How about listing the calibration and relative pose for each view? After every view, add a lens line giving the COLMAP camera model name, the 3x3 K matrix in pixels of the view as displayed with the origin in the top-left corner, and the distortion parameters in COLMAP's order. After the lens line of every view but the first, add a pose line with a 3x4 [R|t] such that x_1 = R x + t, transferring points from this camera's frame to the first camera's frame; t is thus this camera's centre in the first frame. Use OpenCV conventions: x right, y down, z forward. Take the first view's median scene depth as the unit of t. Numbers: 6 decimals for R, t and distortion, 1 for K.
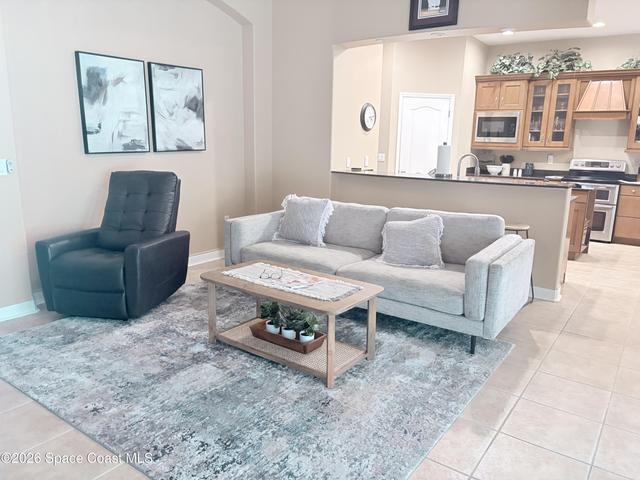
lens RADIAL K [[482.4, 0, 320.0], [0, 482.4, 240.0], [0, 0, 1]] dist [0.034151, -0.008425]
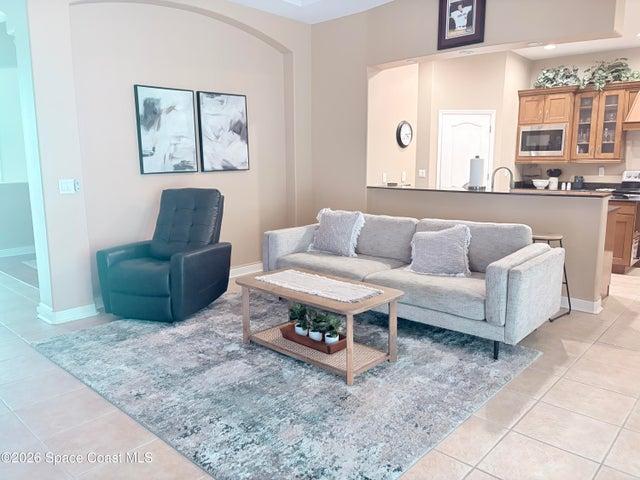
lens RADIAL K [[482.4, 0, 320.0], [0, 482.4, 240.0], [0, 0, 1]] dist [0.034151, -0.008425]
pose [[0.992933, -0.006814, -0.118484, 0.057251], [0.001524, 0.999000, -0.044682, 0.024155], [0.118670, 0.044186, 0.991950, -0.051230]]
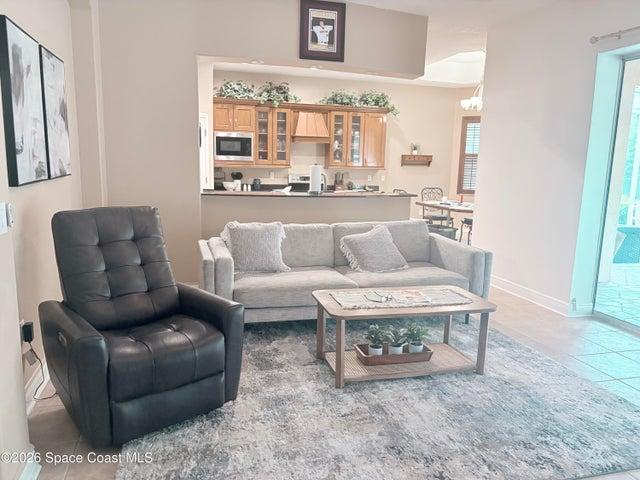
lens RADIAL K [[499.0, 0, 305.6], [0, 499.0, 242.0], [0, 0, 1]] dist [0.042622, -0.002593]
pose [[0.627745, -0.129051, 0.767647, -0.765035], [0.151800, 0.987524, 0.041880, -0.084738], [-0.763475, 0.090239, 0.639503, 0.348871]]
